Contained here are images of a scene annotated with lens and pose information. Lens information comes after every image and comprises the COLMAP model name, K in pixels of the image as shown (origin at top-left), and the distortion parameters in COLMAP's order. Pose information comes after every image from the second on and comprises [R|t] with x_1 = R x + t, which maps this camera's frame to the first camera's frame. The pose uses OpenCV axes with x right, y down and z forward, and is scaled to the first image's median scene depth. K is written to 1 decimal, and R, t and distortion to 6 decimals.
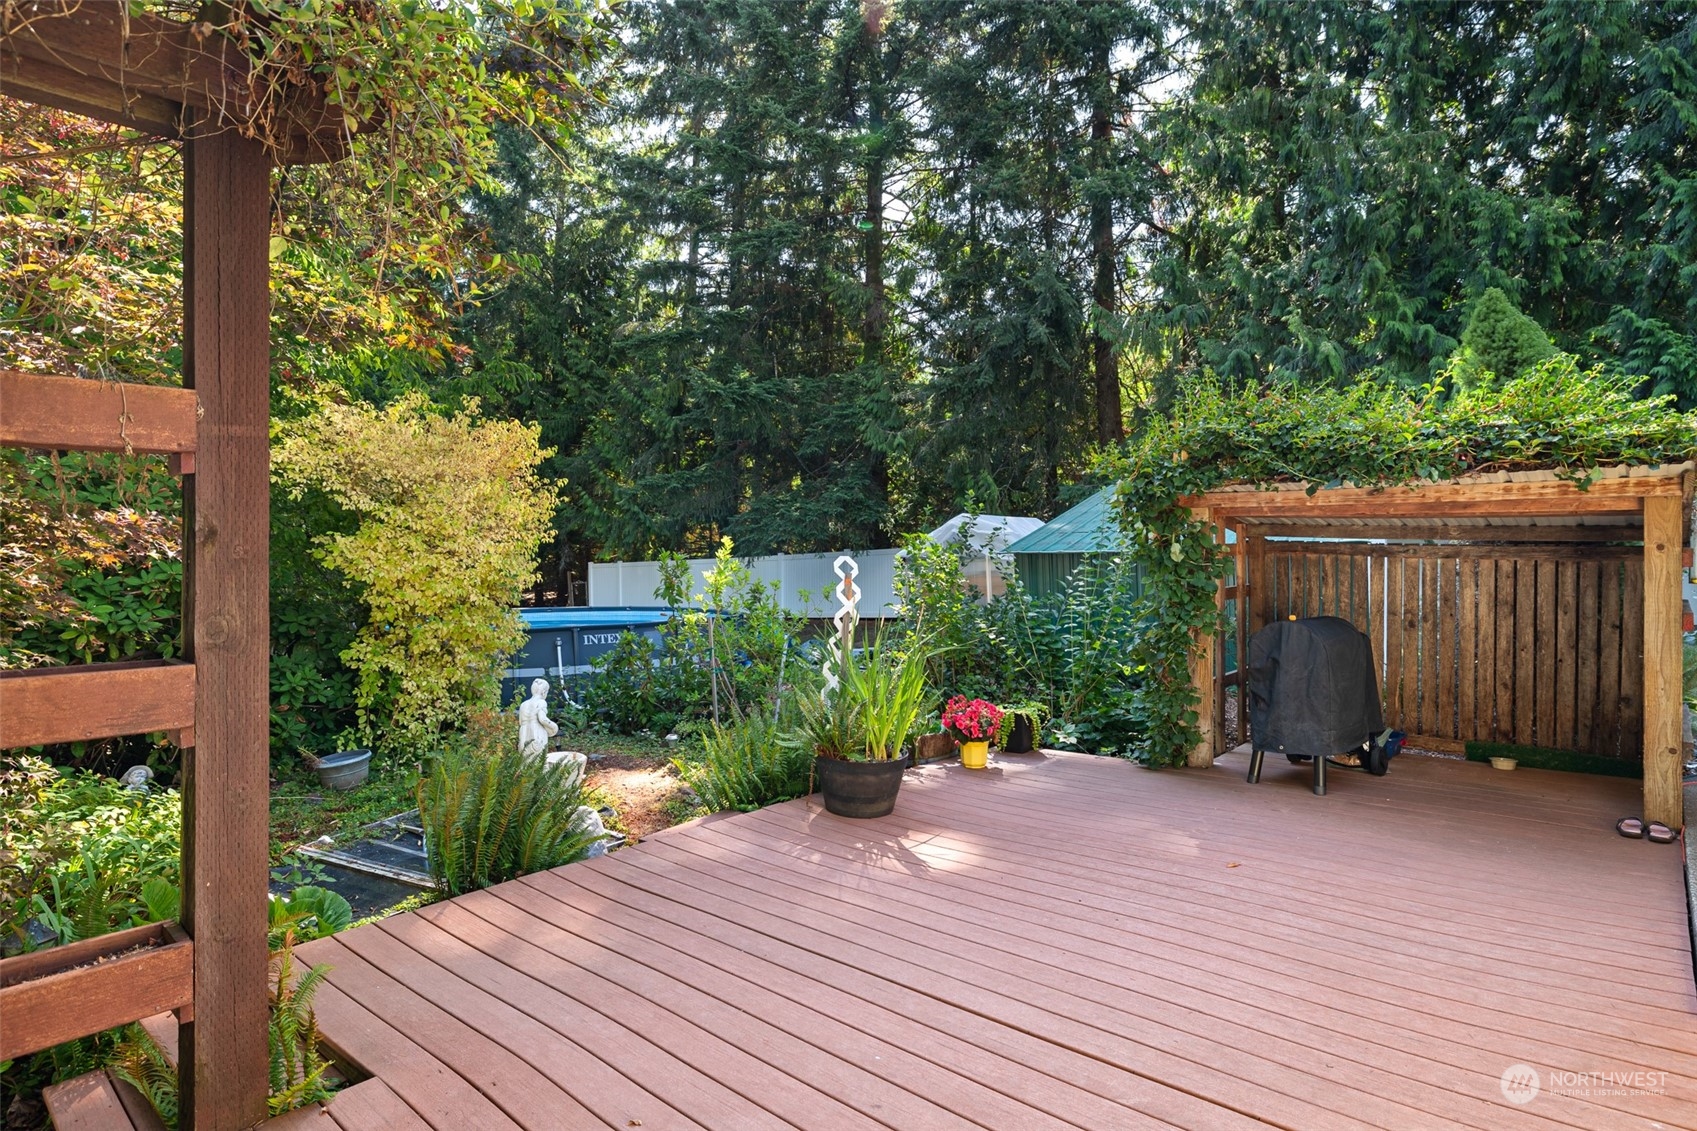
lens RADIAL K [[909.2, 0, 841.1], [0, 909.2, 563.9], [0, 0, 1]] dist [-0.002636, -0.000192]
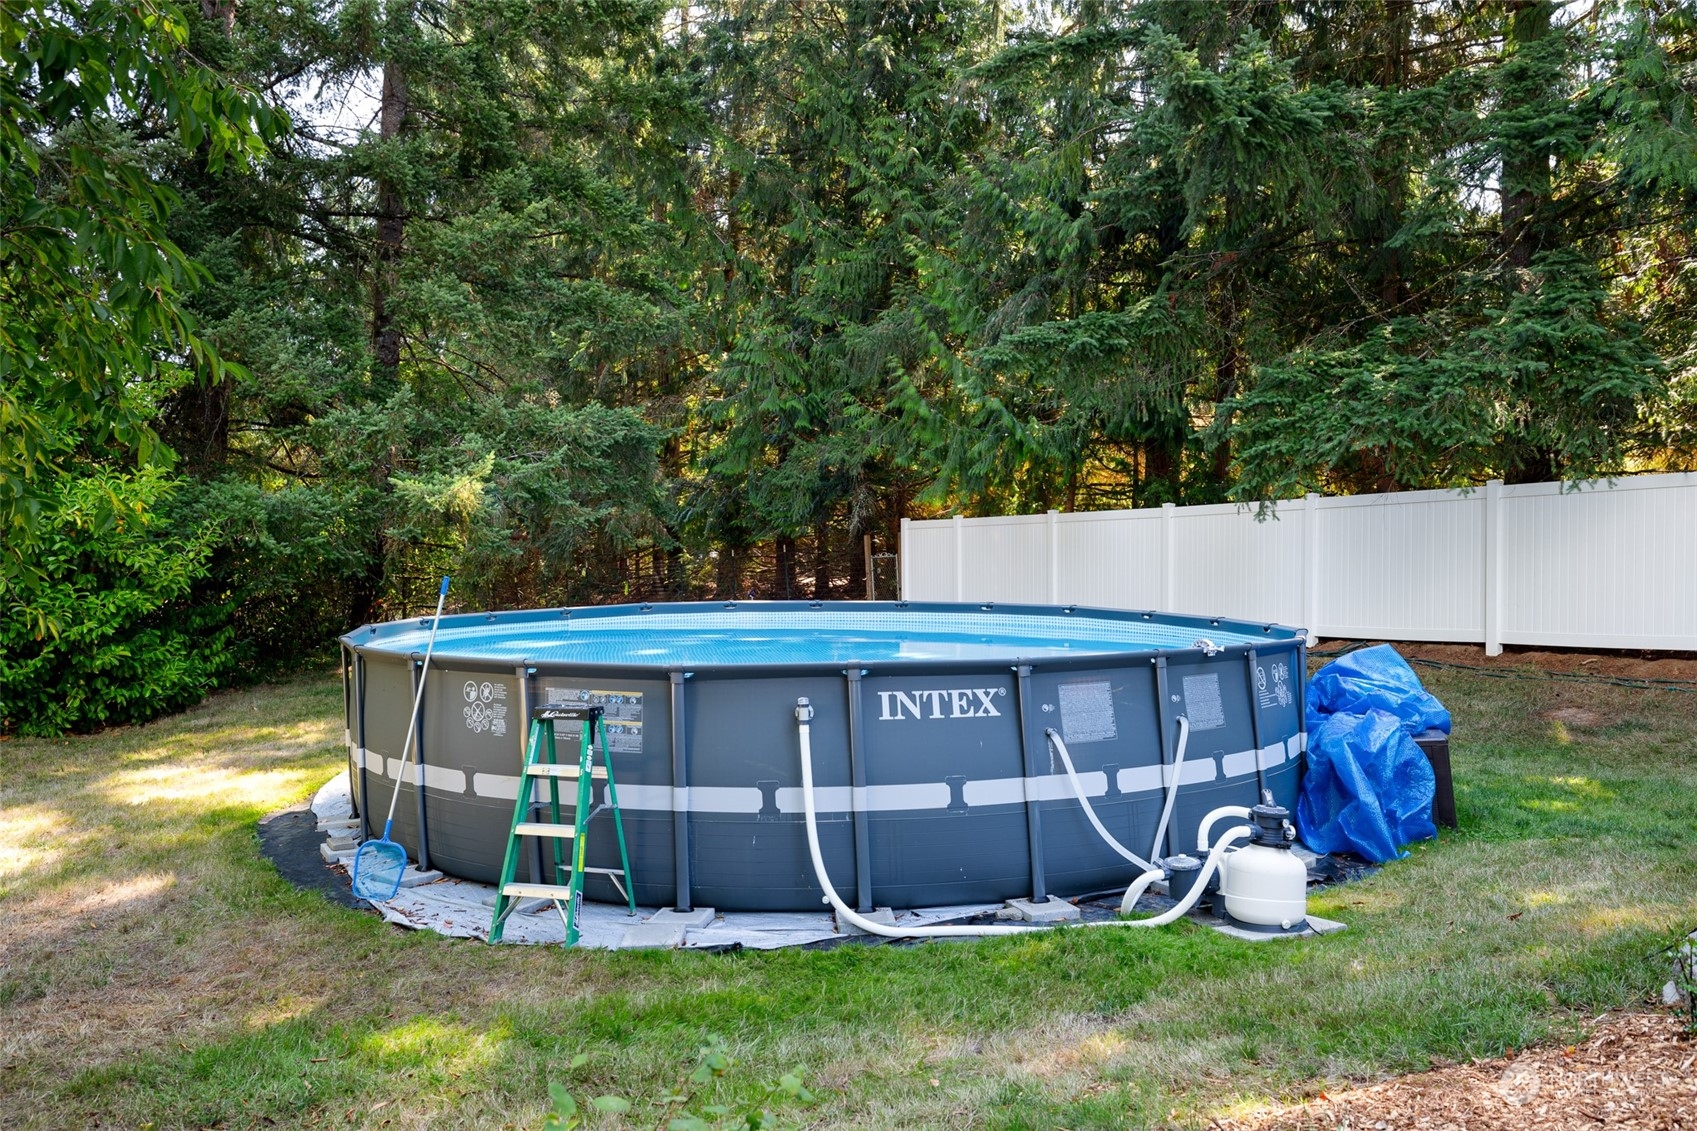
lens RADIAL K [[1268.9, 0, 847.4], [0, 1268.9, 561.3], [0, 0, 1]] dist [-0.000247, 0.000169]
pose [[0.950661, 0.013188, -0.309950, -0.154048], [-0.008763, 0.999839, 0.015666, 0.024988], [0.310107, -0.012177, 0.950624, 0.566068]]
